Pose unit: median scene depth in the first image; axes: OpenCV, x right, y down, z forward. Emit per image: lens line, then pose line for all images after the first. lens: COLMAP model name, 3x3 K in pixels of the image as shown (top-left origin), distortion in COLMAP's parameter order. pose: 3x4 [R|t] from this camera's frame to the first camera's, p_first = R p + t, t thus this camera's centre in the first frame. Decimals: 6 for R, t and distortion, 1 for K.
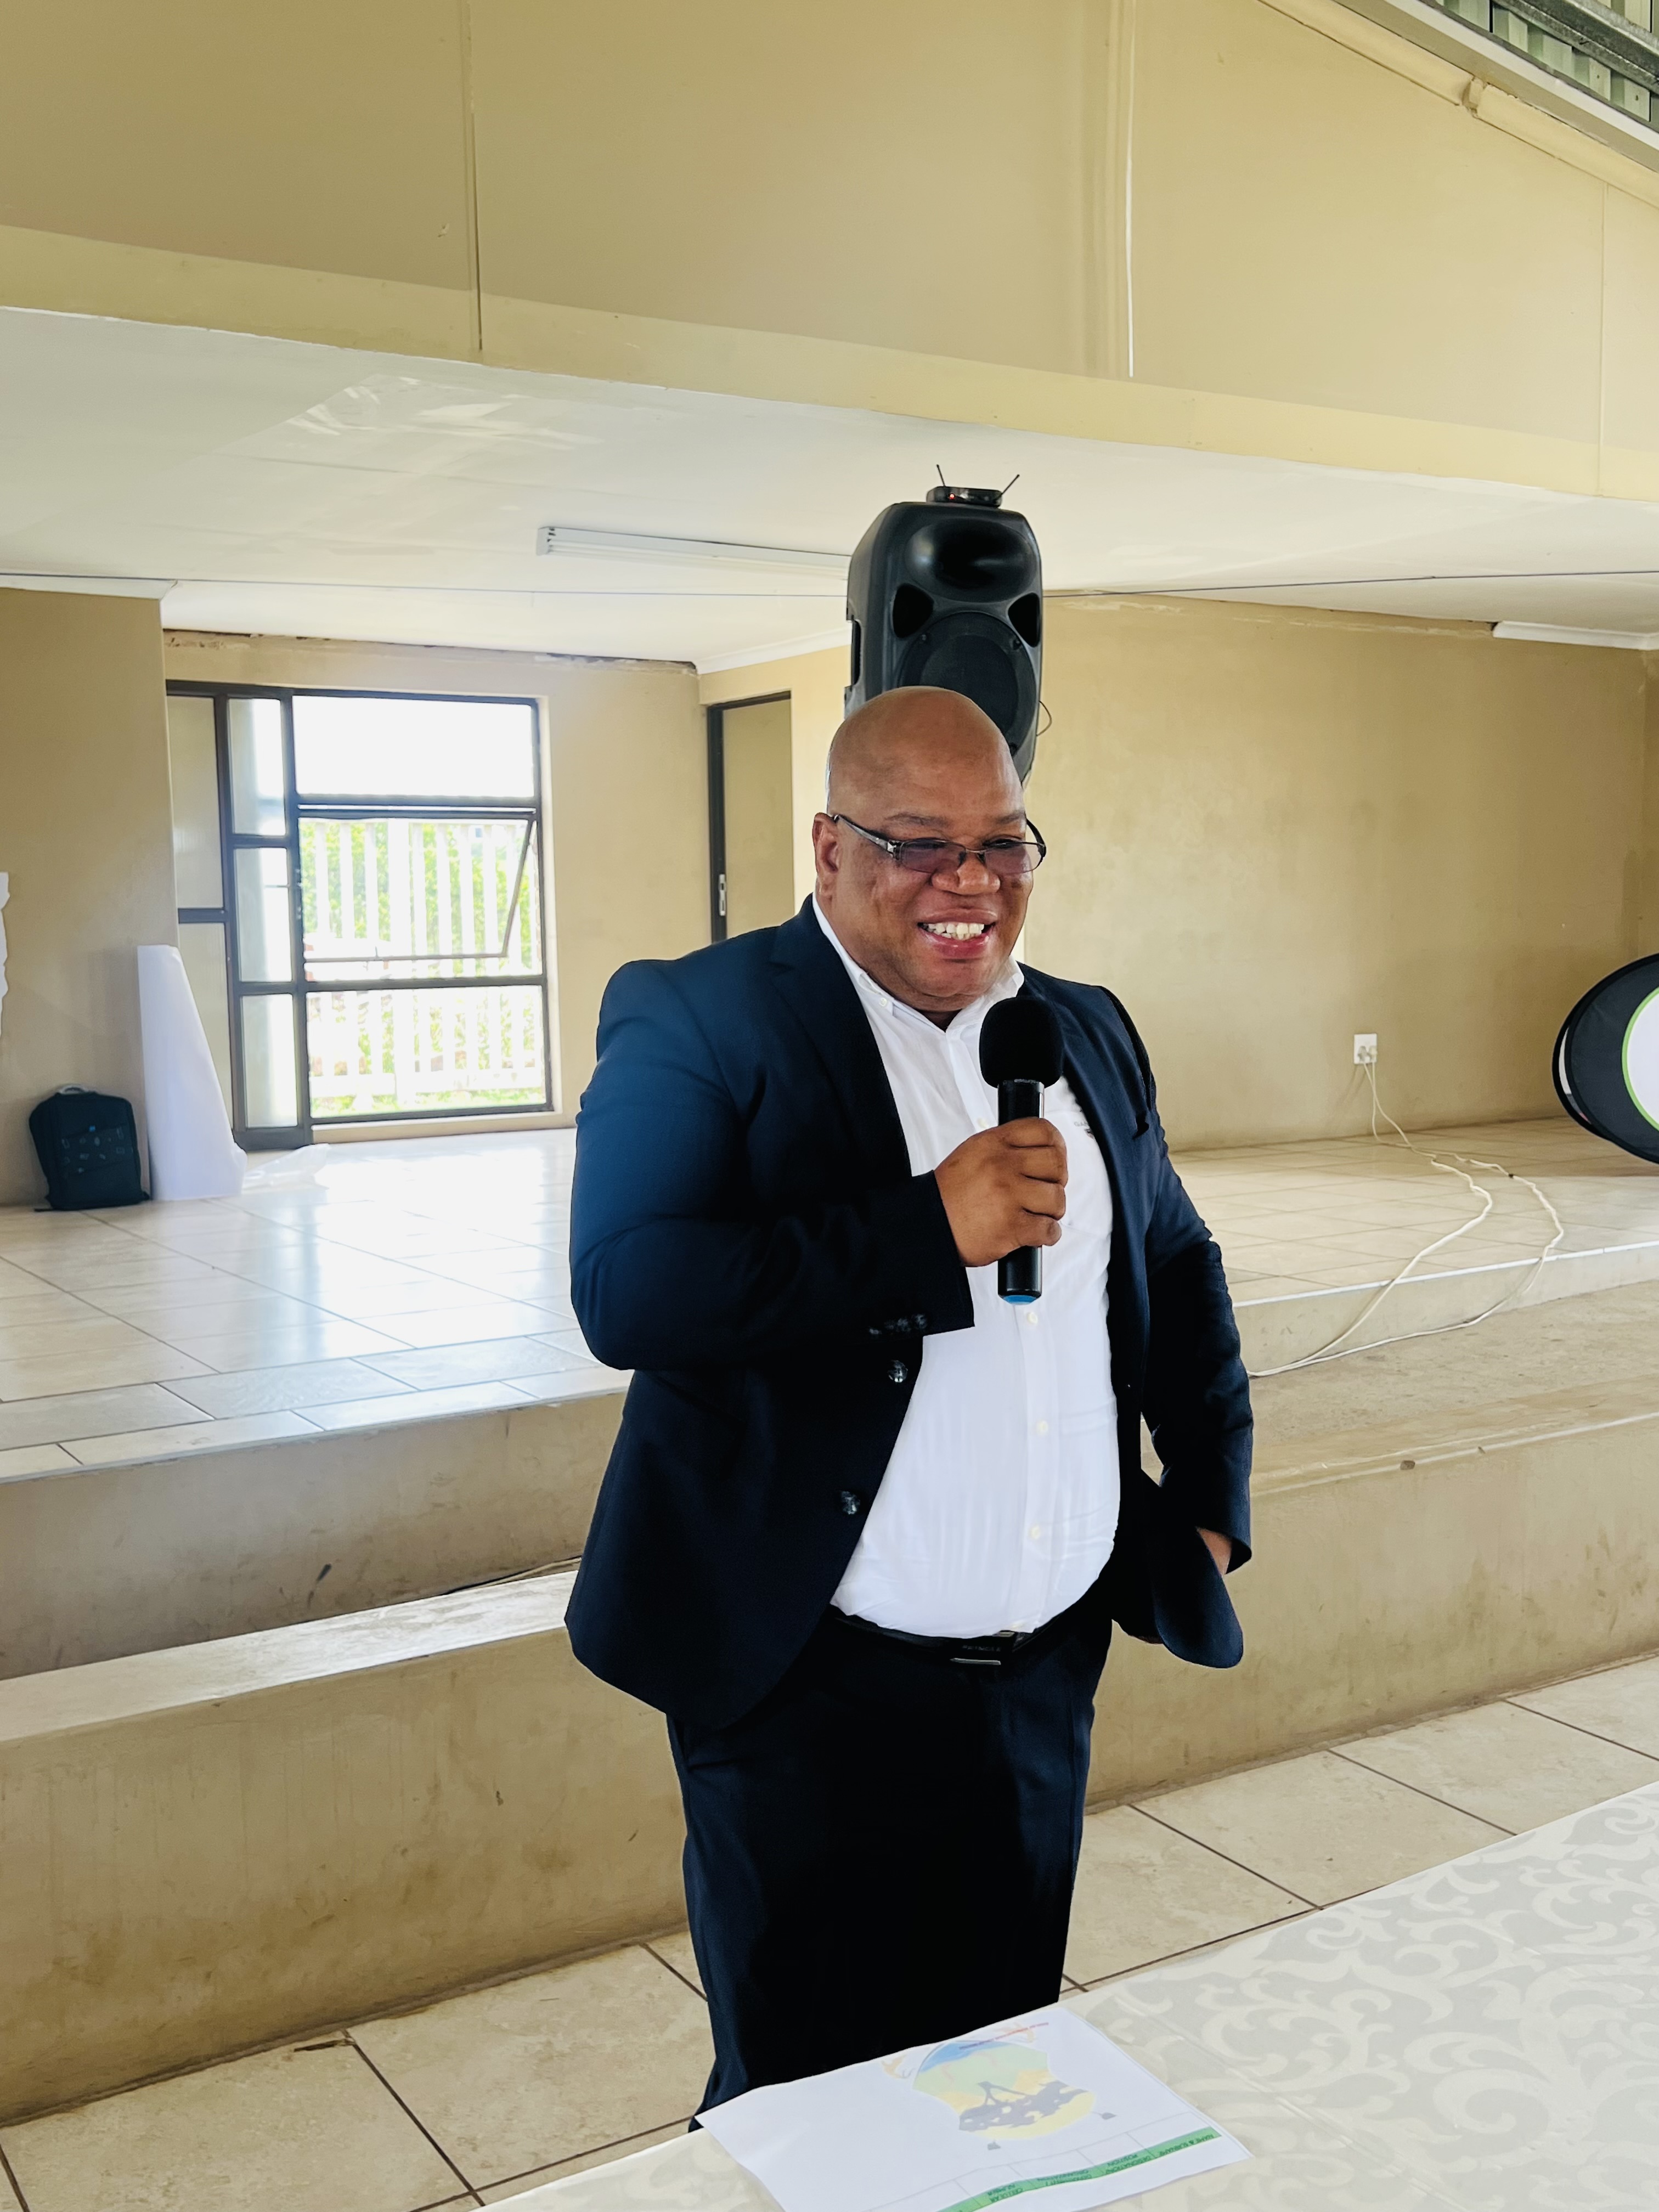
lens RADIAL K [[2214.8, 0, 836.1], [0, 2214.8, 1103.5], [0, 0, 1]] dist [0.062162, -0.090269]
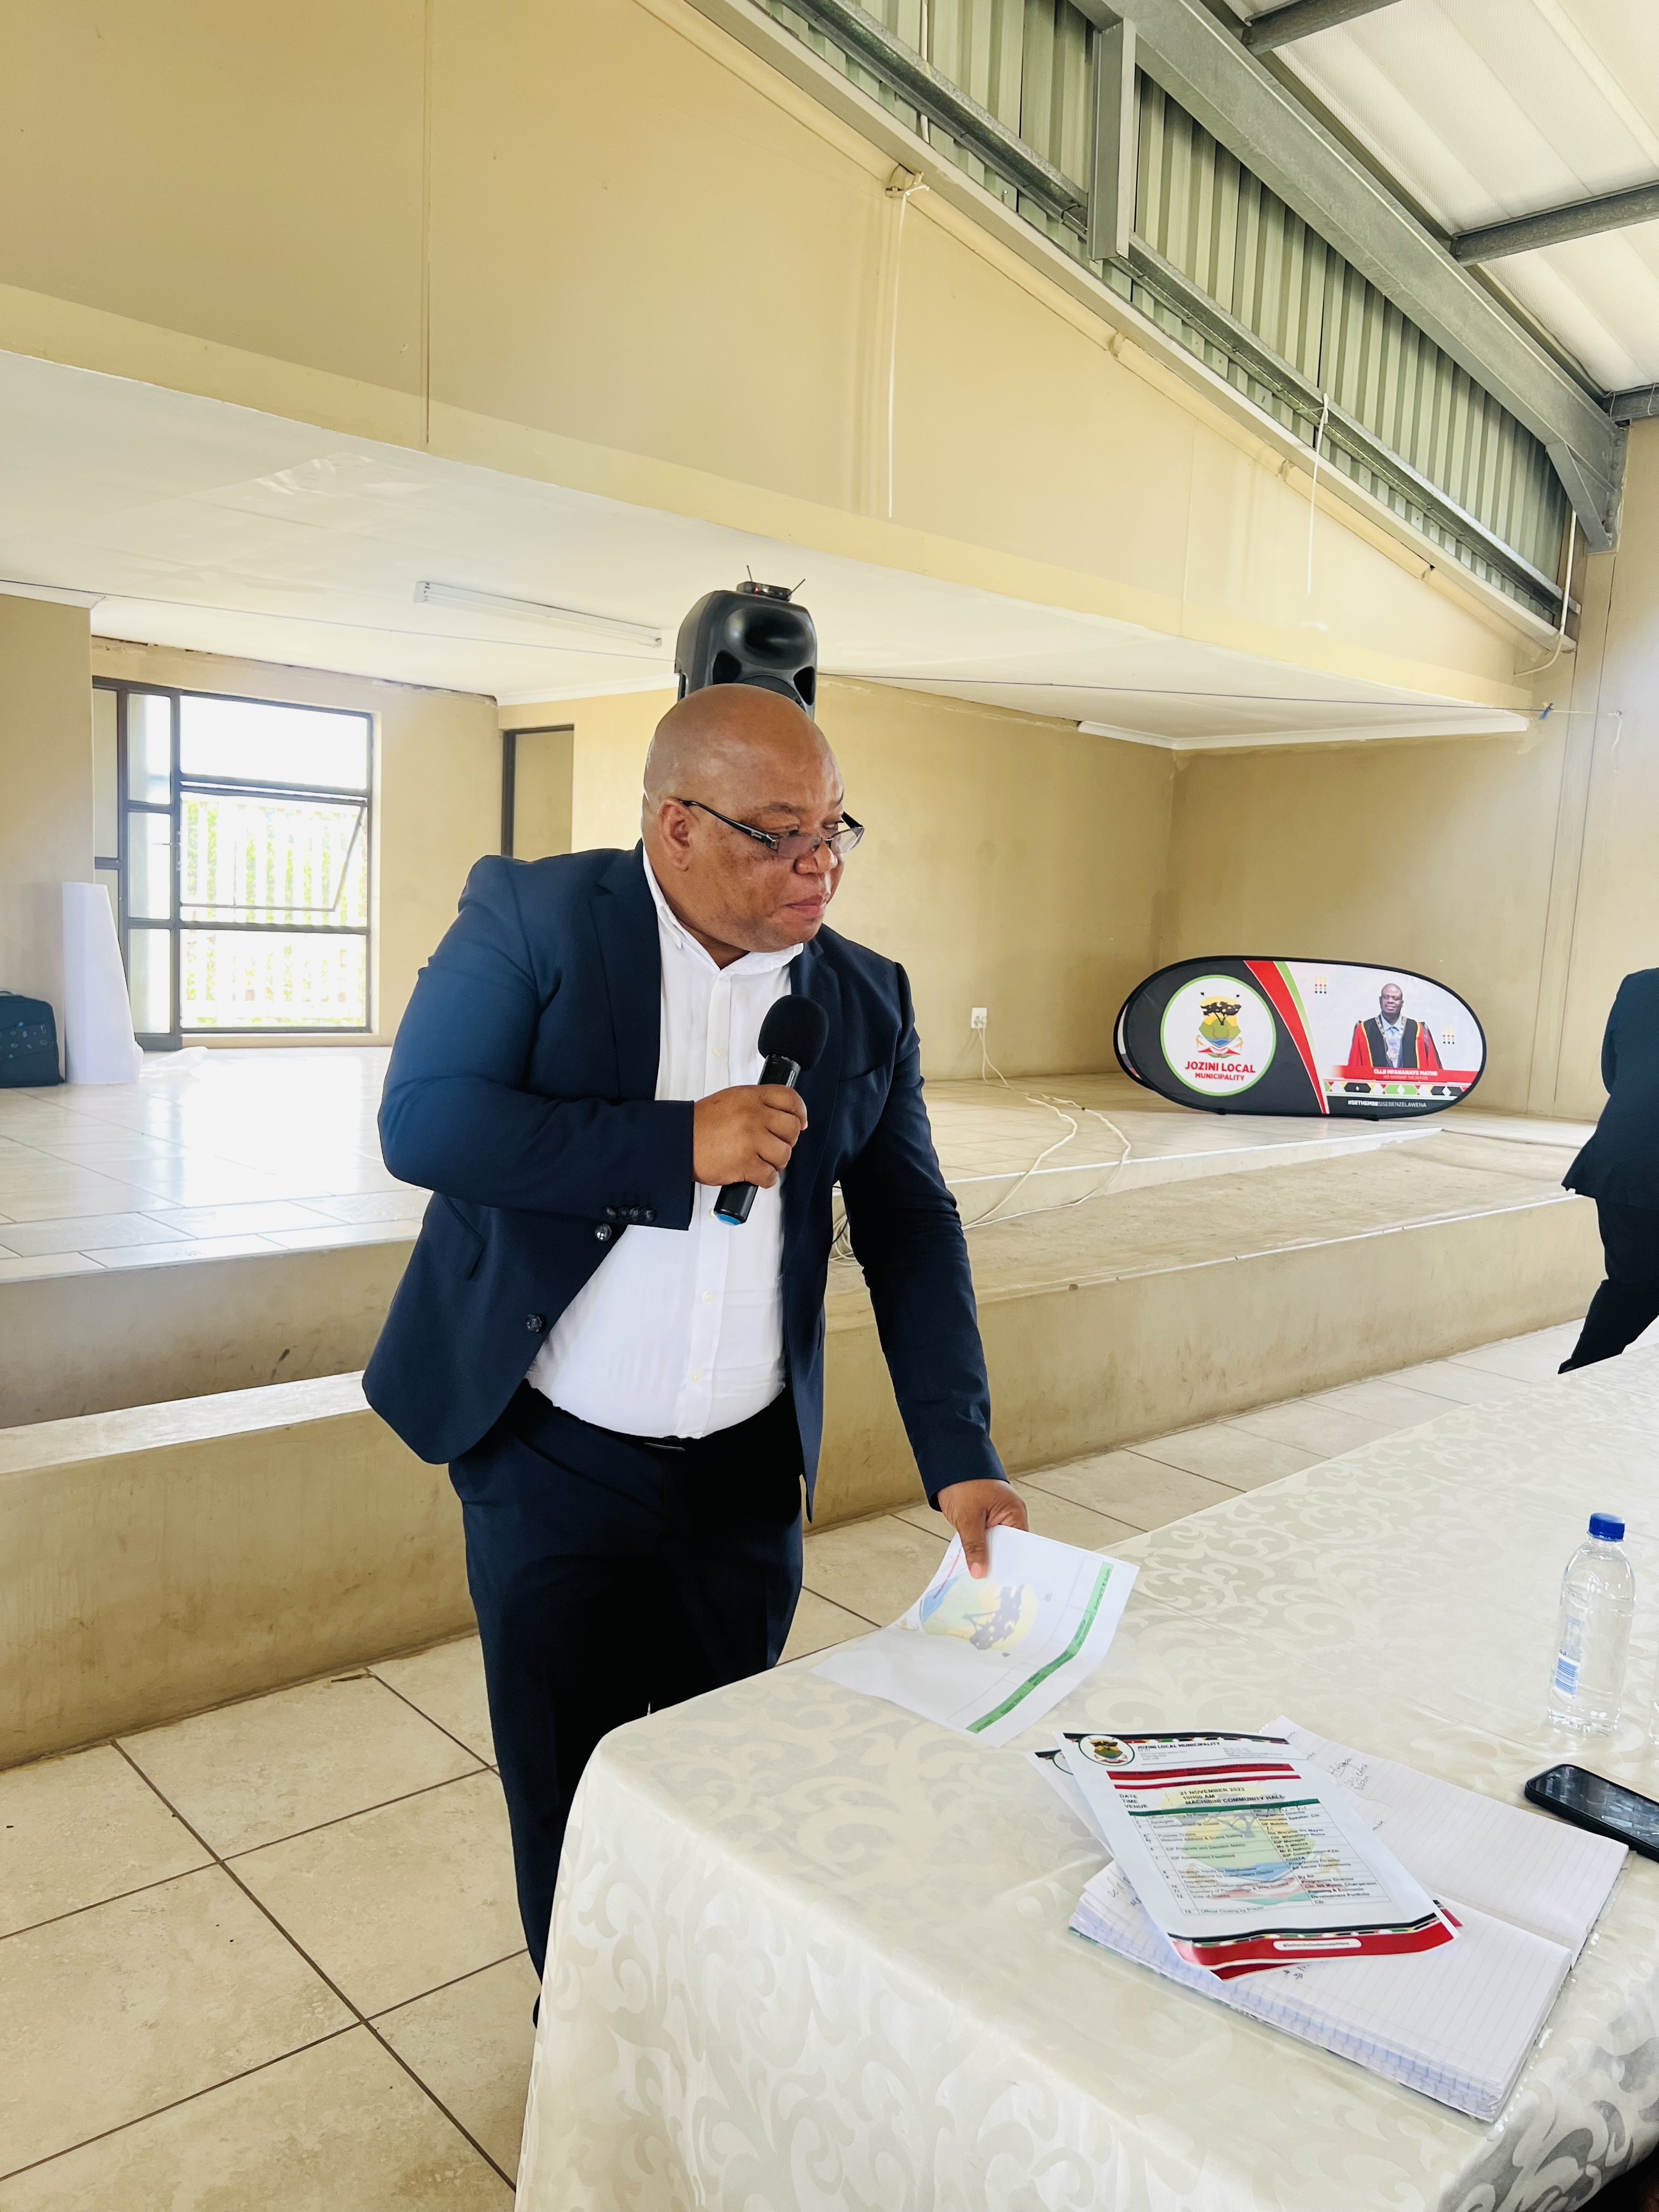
lens RADIAL K [[1677.7, 0, 816.5], [0, 1677.7, 1101.4], [0, 0, 1]] dist [0.043692, -0.053277]
pose [[0.980513, 0.042291, 0.191846, -0.100795], [-0.046804, 0.998722, 0.019052, 0.021718], [-0.190796, -0.027660, 0.981240, -0.037363]]
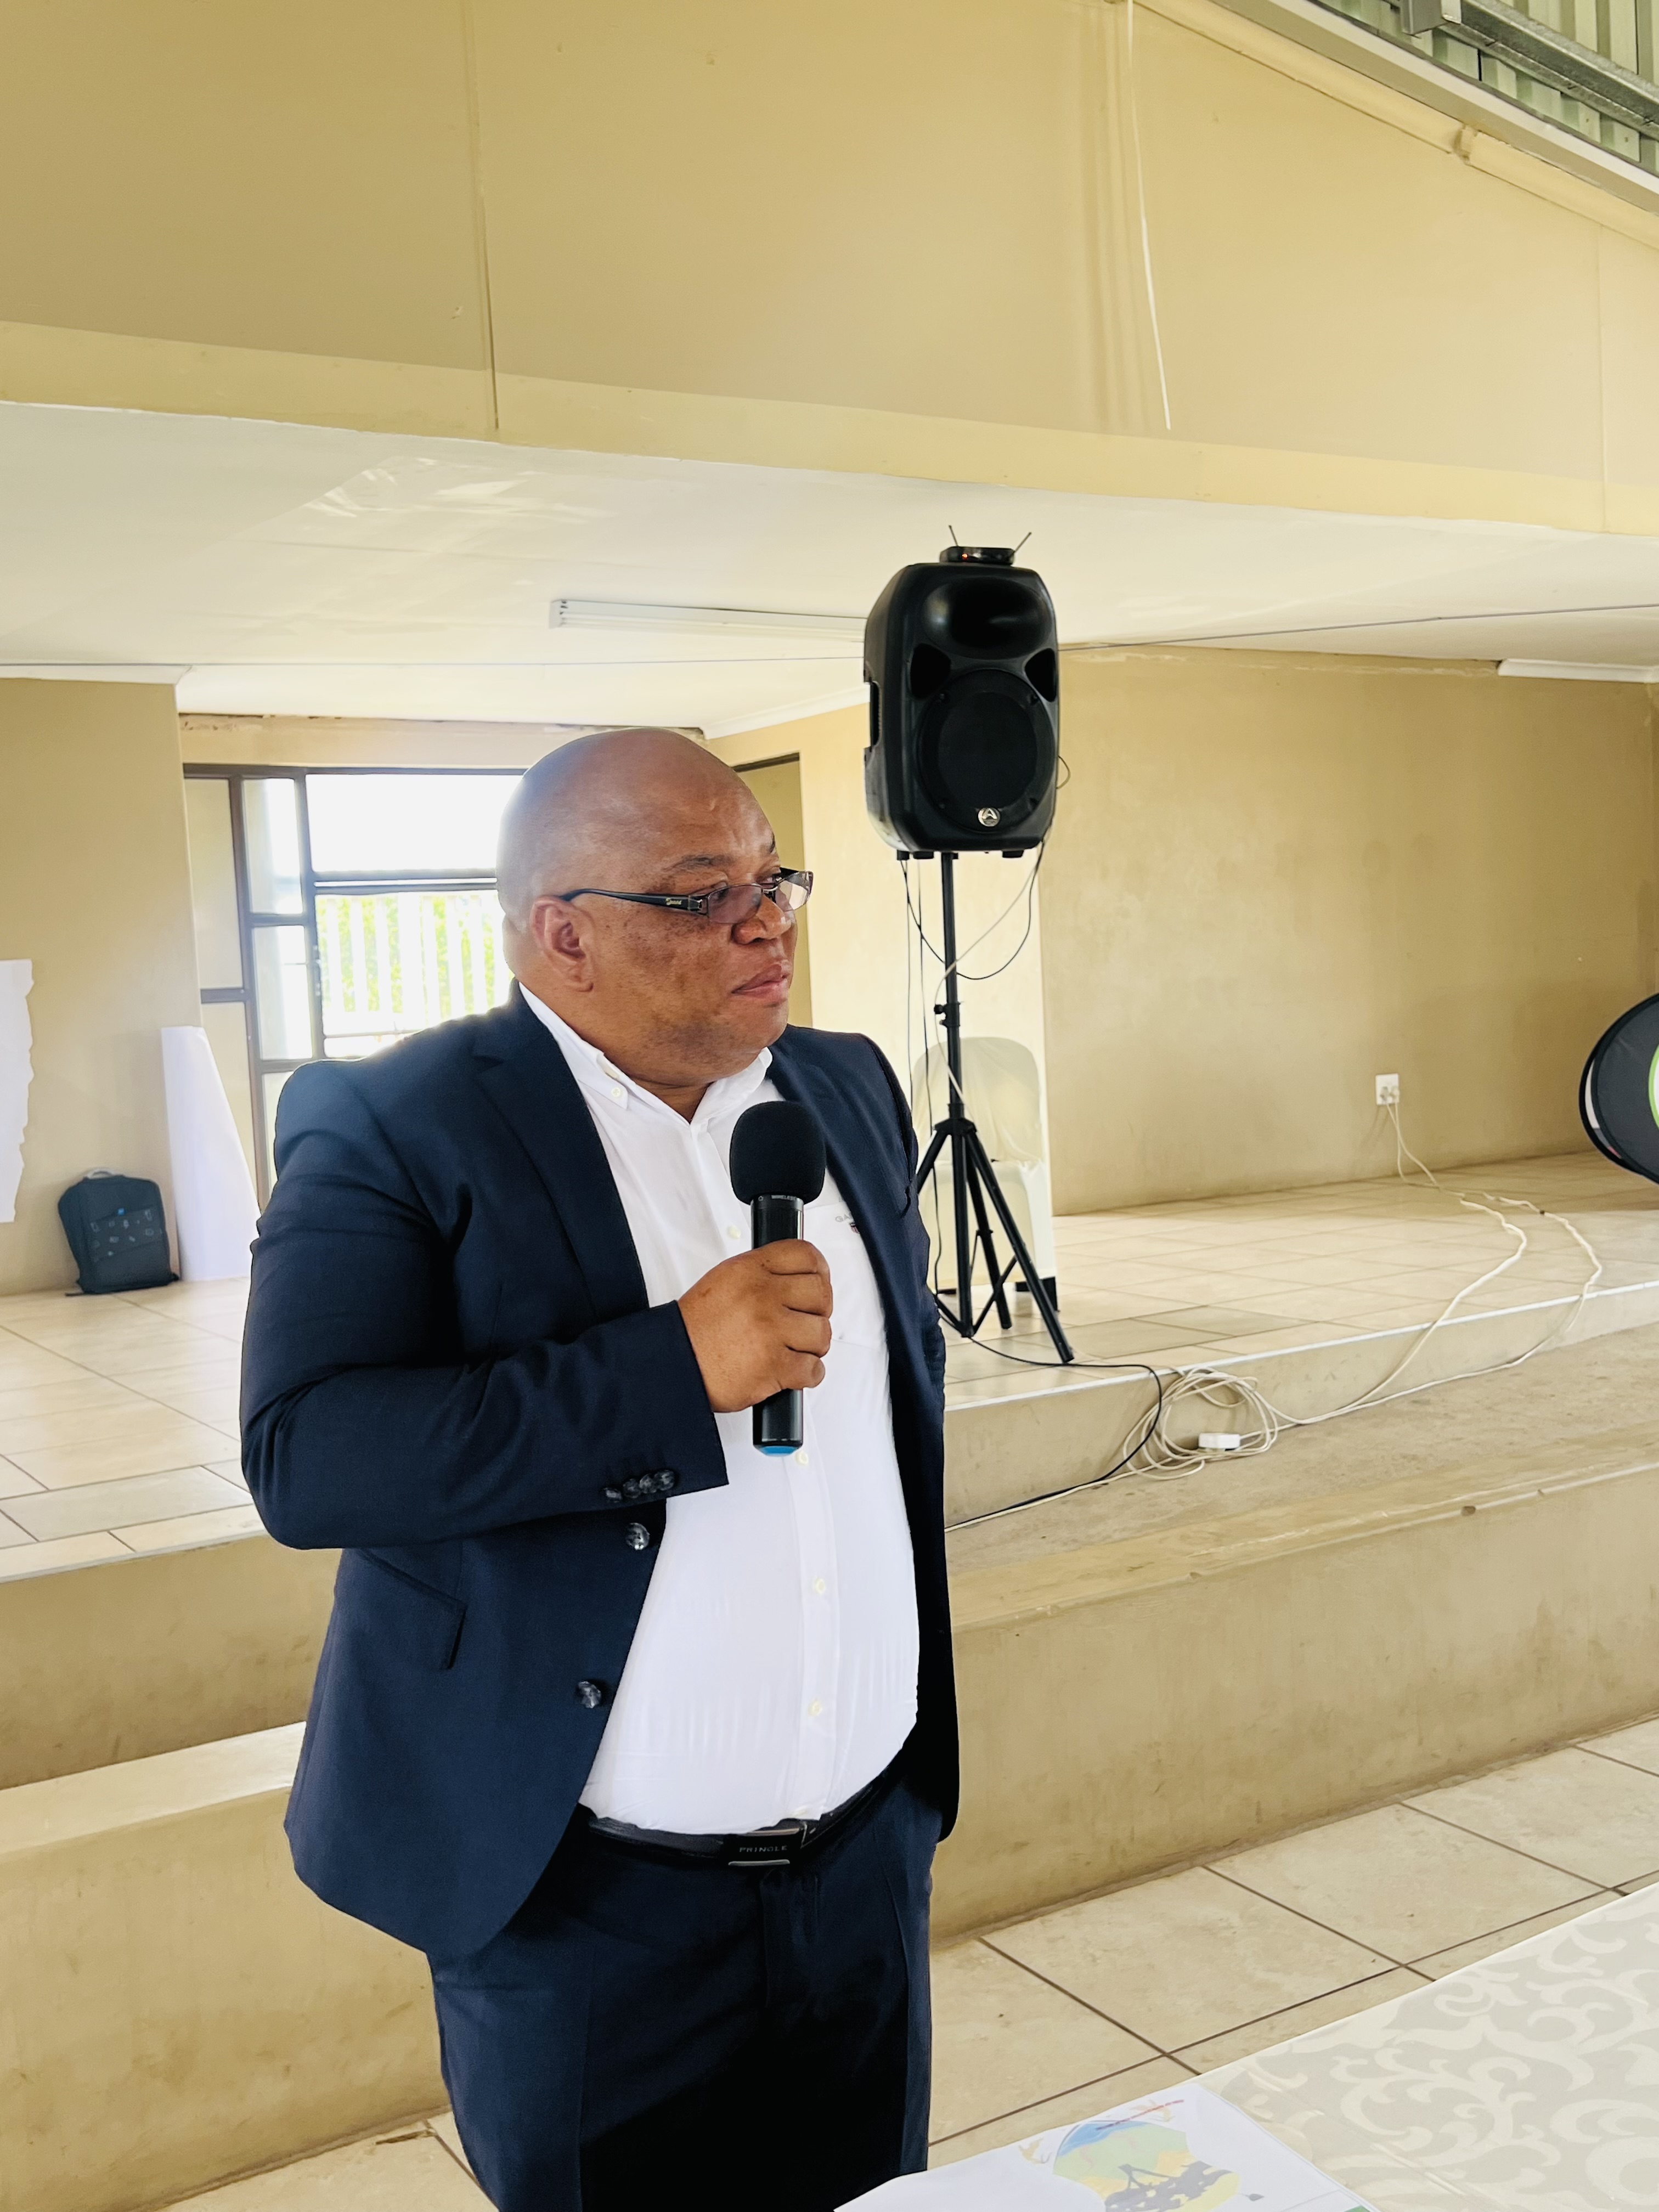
lens RADIAL K [[2212.5, 0, 819.6], [0, 2212.5, 1100.0], [0, 0, 1]] dist [0.065586, -0.097469]
pose [[0.999427, -0.032995, -0.007511, -0.014652], [0.032782, 0.999102, -0.026841, -0.002401], [0.008390, 0.026579, 0.999612, 0.001793]]
